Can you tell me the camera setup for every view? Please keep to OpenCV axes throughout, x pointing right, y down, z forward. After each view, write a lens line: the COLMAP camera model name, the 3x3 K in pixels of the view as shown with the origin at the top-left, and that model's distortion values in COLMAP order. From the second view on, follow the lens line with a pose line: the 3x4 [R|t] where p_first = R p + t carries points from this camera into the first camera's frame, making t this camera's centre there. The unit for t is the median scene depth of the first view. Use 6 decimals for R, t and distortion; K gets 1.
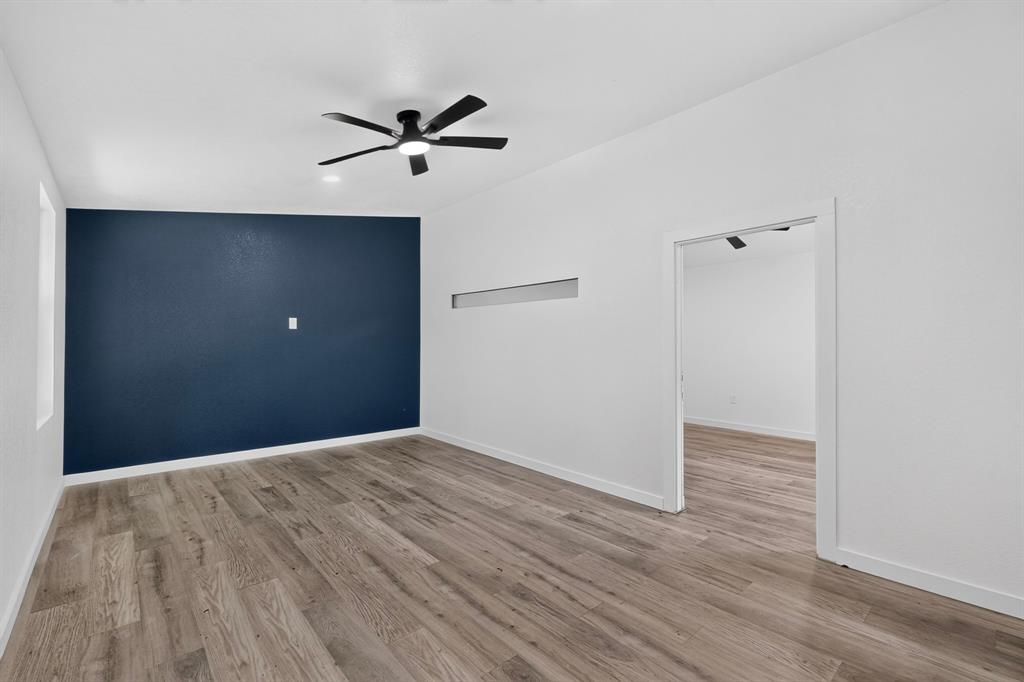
lens RADIAL K [[445.3, 0, 512.3], [0, 445.3, 342.0], [0, 0, 1]] dist [-0.001689, 0.000439]
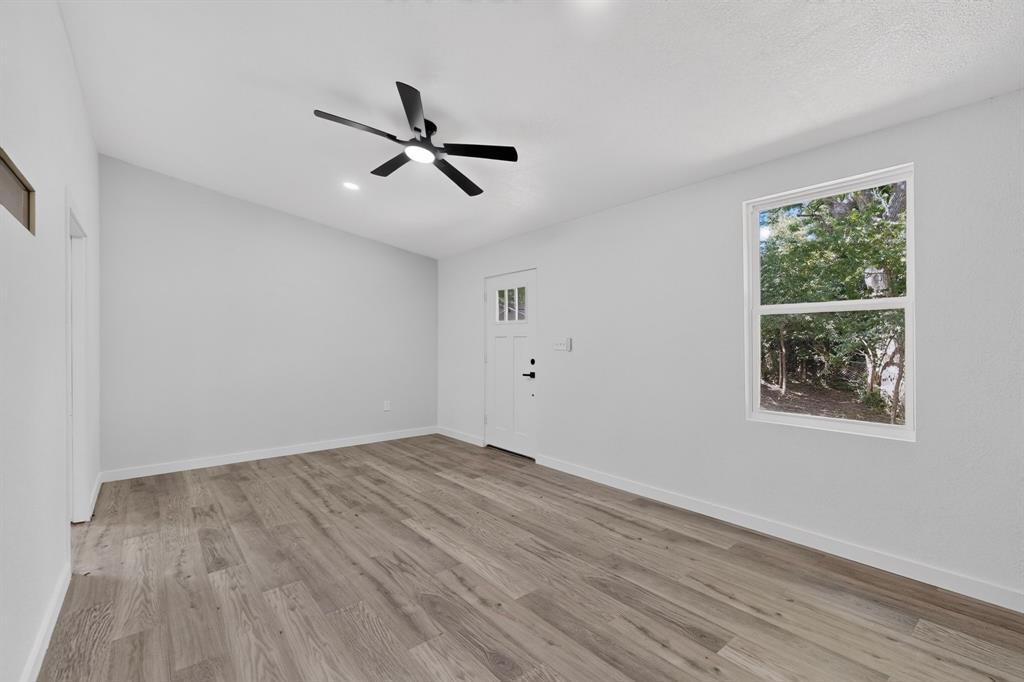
lens RADIAL K [[445.3, 0, 512.2], [0, 445.3, 341.8], [0, 0, 1]] dist [-0.001689, 0.000439]
pose [[-0.999200, 0.000276, 0.039988, -0.486144], [0.000075, 0.999987, -0.005008, 0.004246], [-0.039988, -0.005001, -0.999188, 2.070161]]
